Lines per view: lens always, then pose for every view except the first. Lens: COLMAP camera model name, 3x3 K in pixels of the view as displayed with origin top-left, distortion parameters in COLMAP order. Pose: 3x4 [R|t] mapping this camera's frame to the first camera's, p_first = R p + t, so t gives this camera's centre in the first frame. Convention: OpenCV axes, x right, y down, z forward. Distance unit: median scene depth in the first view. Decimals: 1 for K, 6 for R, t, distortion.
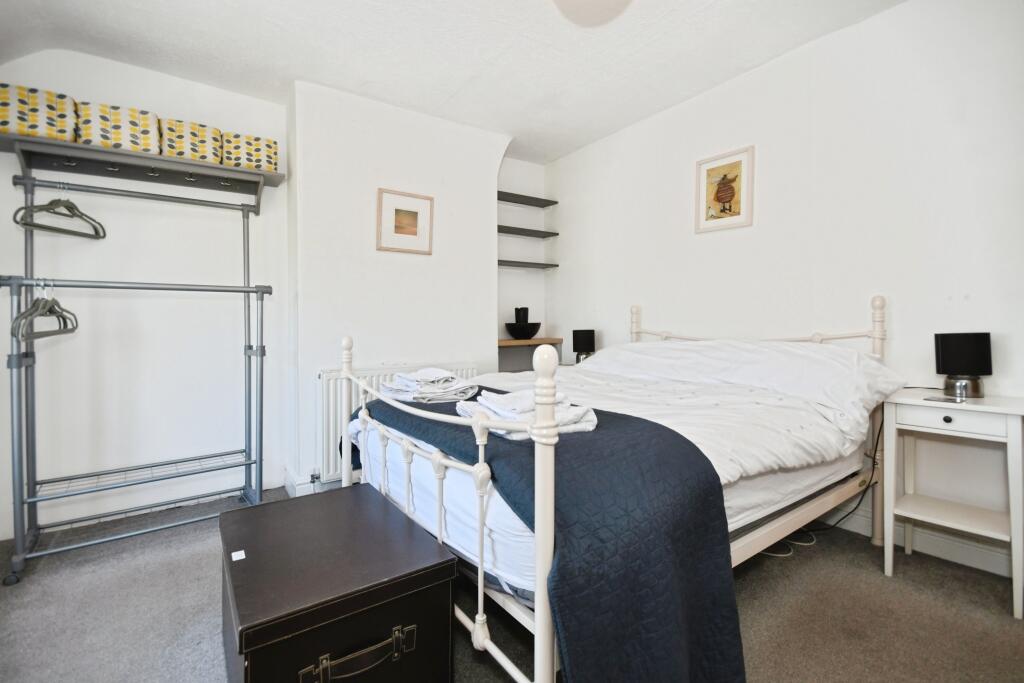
lens RADIAL K [[459.1, 0, 508.3], [0, 459.1, 319.1], [0, 0, 1]] dist [-0.002036, -0.000686]
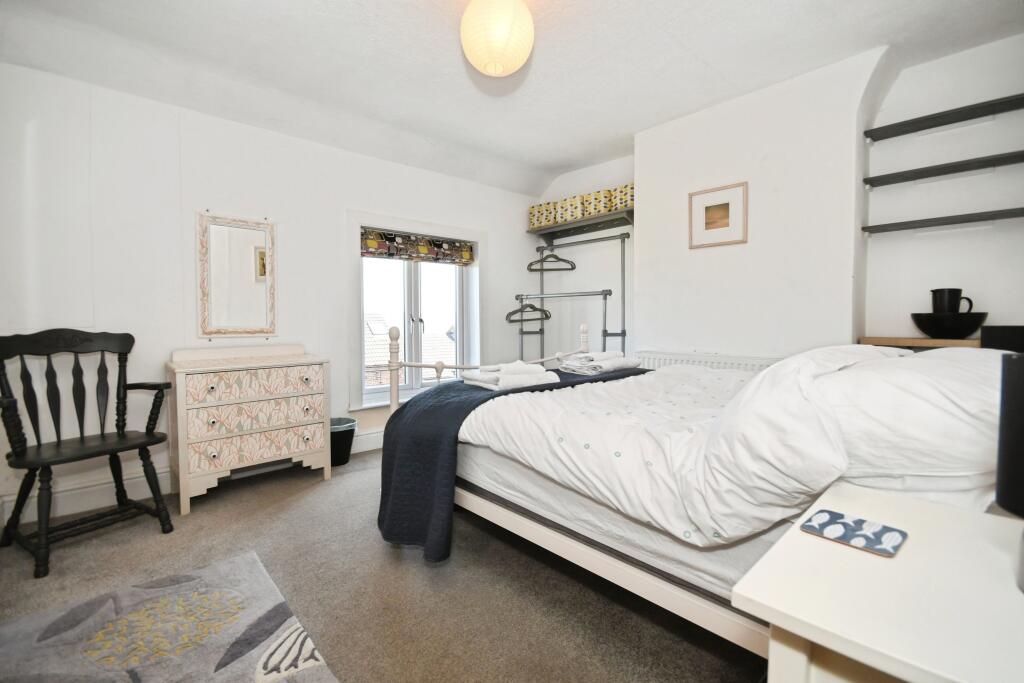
lens RADIAL K [[459.1, 0, 508.3], [0, 459.1, 319.1], [0, 0, 1]] dist [-0.002036, -0.000686]
pose [[0.126851, 0.005958, -0.991904, 0.817106], [0.013383, 0.999881, 0.007718, 0.005655], [0.991831, -0.014254, 0.126756, 0.443733]]
